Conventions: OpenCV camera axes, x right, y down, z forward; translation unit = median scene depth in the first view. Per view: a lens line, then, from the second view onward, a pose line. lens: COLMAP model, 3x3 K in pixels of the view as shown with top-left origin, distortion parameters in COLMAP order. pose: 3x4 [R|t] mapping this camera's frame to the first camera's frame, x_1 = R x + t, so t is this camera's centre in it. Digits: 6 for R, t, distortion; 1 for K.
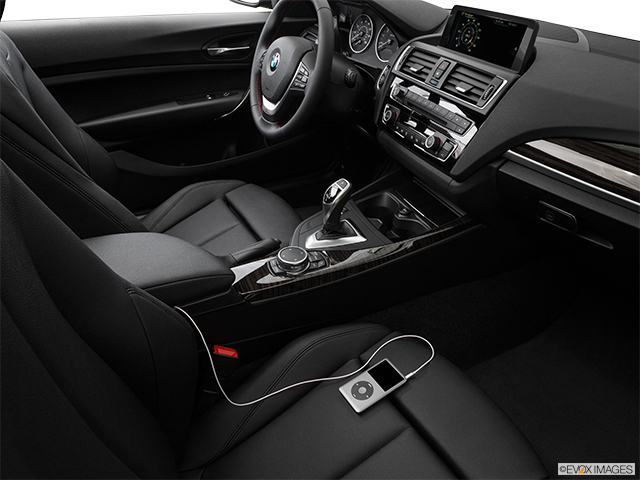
lens RADIAL K [[471.7, 0, 320.0], [0, 471.7, 240.0], [0, 0, 1]] dist [-0.112892, 0.050628]
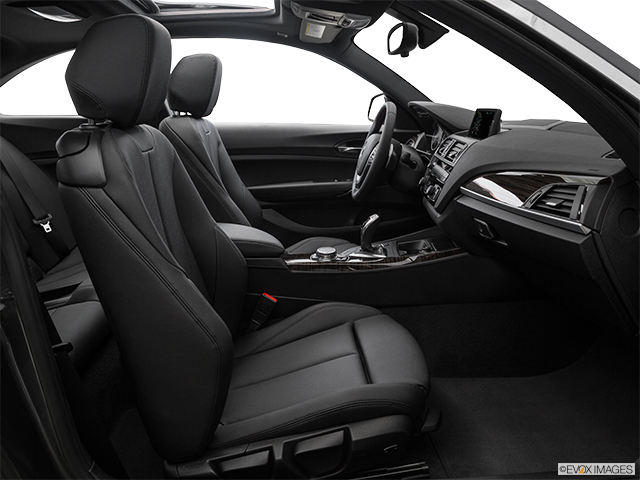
lens RADIAL K [[496.0, 0, 308.1], [0, 496.0, 253.5], [0, 0, 1]] dist [-0.055171, 0.006578]
pose [[0.889257, 0.105825, -0.444998, 0.521136], [-0.224207, 0.948825, -0.222401, 0.351172], [0.398689, 0.297543, 0.867476, -0.375455]]
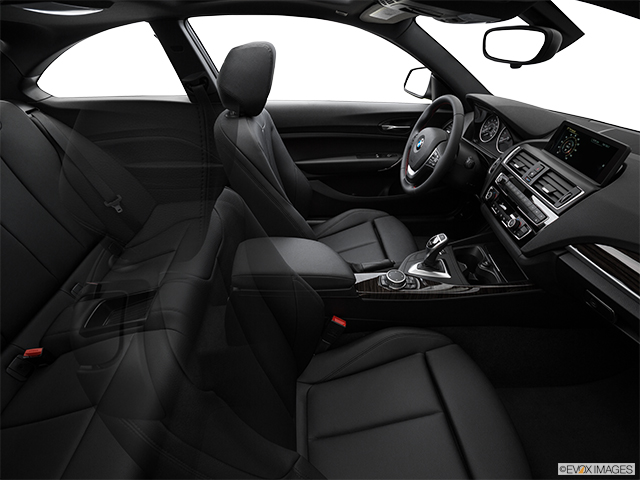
lens RADIAL K [[318.4, 0, 320.0], [0, 318.4, 240.0], [0, 0, 1]] dist [-0.053723, 0.000687]
pose [[0.897482, 0.226647, -0.378361, 0.073338], [-0.220341, 0.973544, 0.060522, -0.078206], [0.382068, 0.029051, 0.923678, -0.058506]]
